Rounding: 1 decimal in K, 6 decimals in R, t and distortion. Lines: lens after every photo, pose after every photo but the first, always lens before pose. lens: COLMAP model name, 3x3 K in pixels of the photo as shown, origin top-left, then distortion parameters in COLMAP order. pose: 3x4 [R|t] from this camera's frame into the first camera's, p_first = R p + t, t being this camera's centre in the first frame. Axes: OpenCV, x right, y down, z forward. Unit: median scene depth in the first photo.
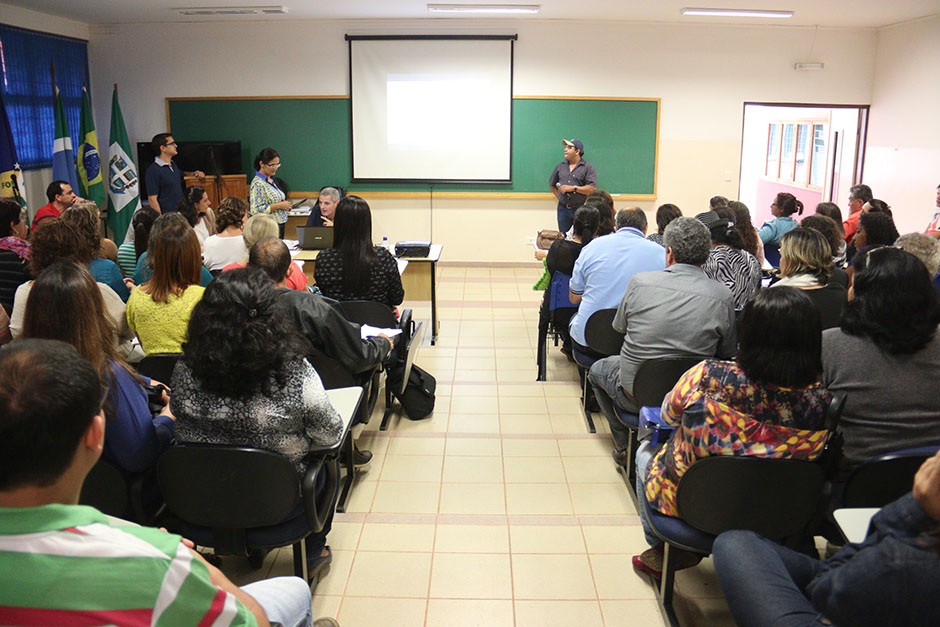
lens RADIAL K [[796.2, 0, 470.0], [0, 796.2, 313.5], [0, 0, 1]] dist [-0.056834, 0.013293]
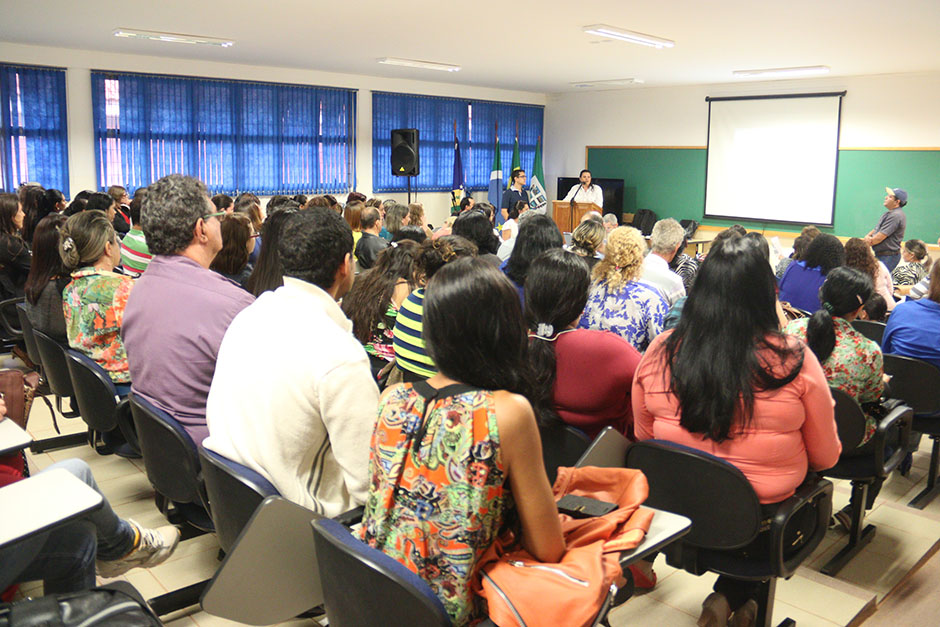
lens RADIAL K [[796.2, 0, 470.0], [0, 796.2, 313.5], [0, 0, 1]] dist [-0.056834, 0.013293]
pose [[0.691903, 0.148119, -0.706634, 0.504957], [-0.191767, 0.981277, 0.017918, 0.025335], [0.696057, 0.123111, 0.707353, -0.078866]]
